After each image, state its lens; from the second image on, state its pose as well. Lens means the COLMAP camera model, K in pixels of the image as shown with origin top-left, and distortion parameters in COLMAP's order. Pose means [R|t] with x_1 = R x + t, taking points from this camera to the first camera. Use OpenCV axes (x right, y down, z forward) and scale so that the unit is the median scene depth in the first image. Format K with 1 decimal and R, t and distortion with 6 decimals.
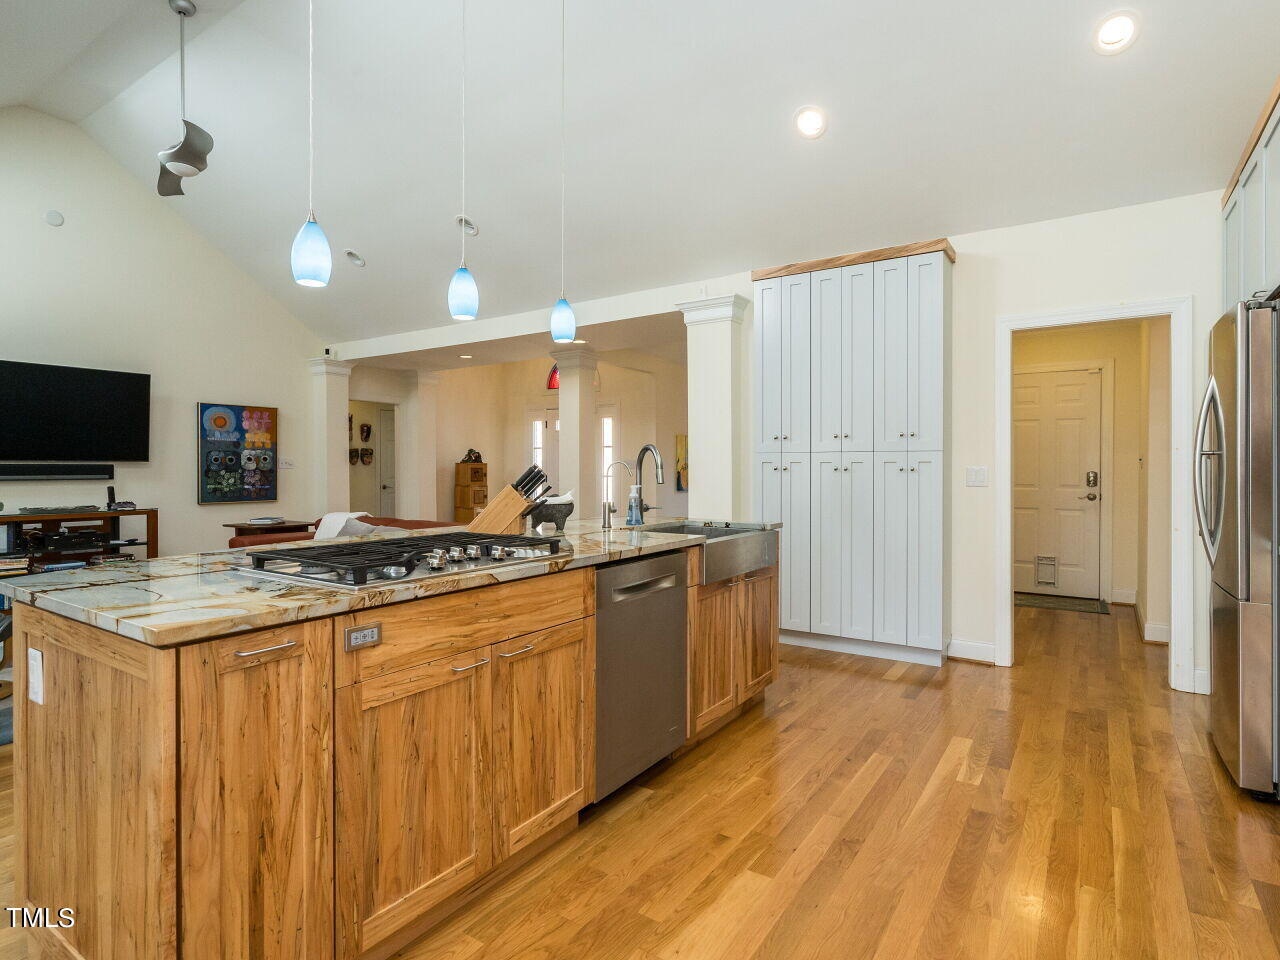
lens RADIAL K [[685.0, 0, 618.5], [0, 685.0, 470.6], [0, 0, 1]] dist [0.001098, 0.001204]
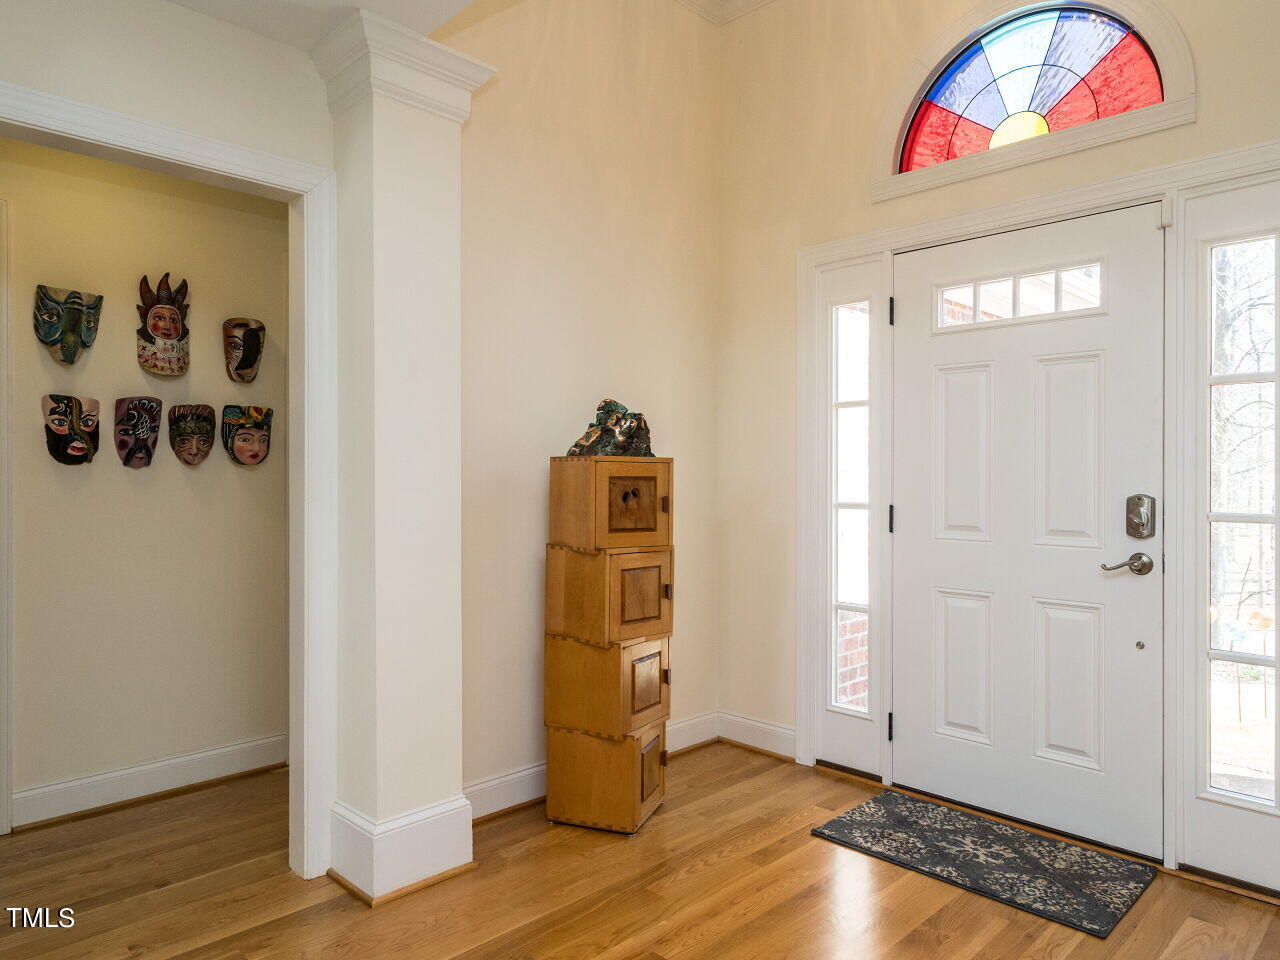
lens RADIAL K [[828.0, 0, 640.0], [0, 828.0, 480.0], [0, 0, 1]] dist [0.002646, 0.001388]
pose [[0.984727, 0.003236, -0.174078, -0.200605], [-0.002731, 0.999991, 0.003139, -0.004728], [0.174087, -0.002616, 0.984727, 0.931761]]
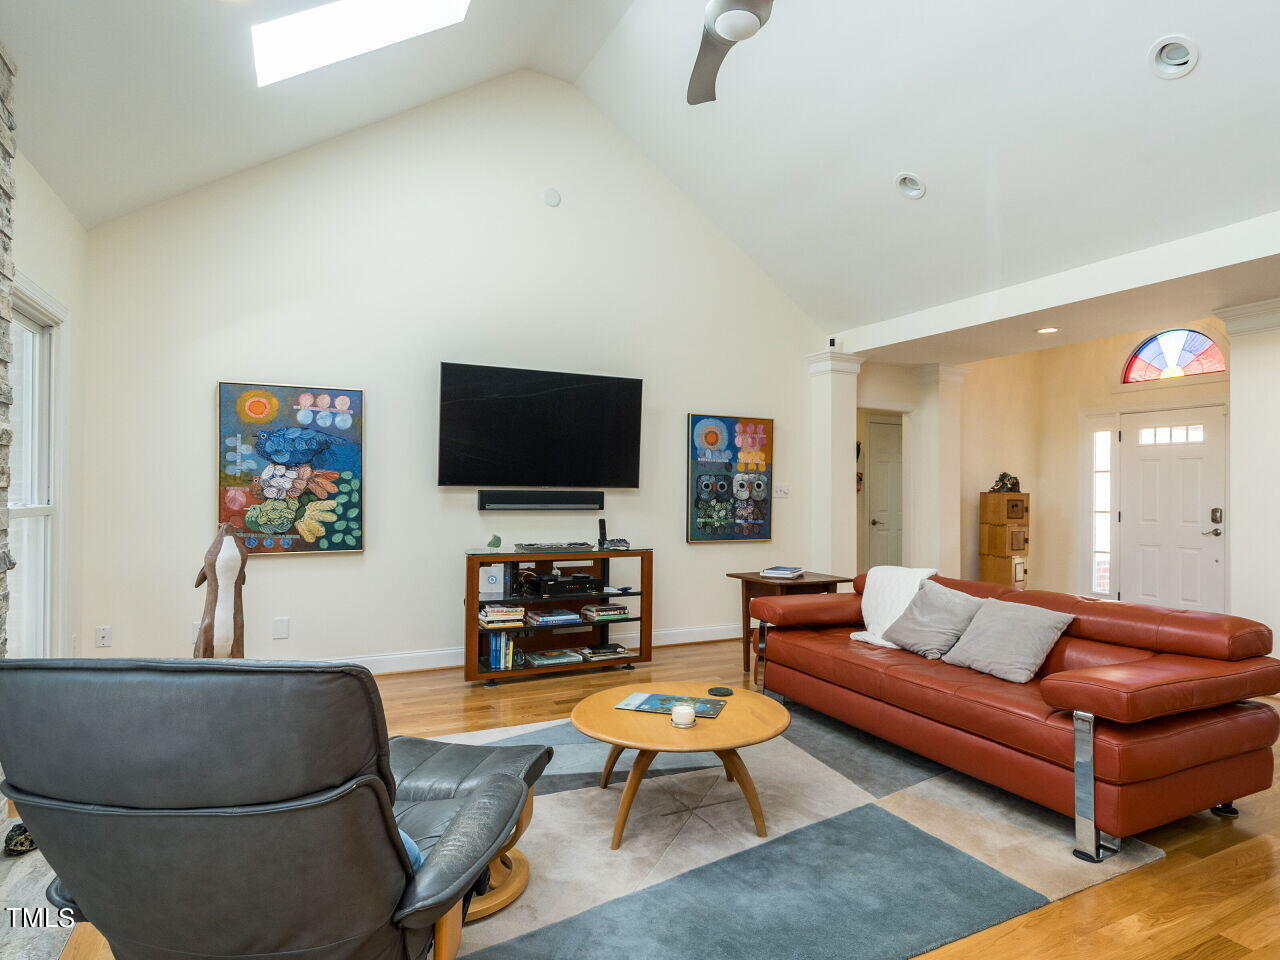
lens RADIAL K [[705.6, 0, 666.5], [0, 705.6, 485.8], [0, 0, 1]] dist [0.001594, 0.000403]
pose [[0.887040, 0.005332, -0.461662, -0.248936], [-0.013068, 0.999823, -0.013562, -0.004659], [0.461508, 0.018063, 0.886952, 0.256445]]
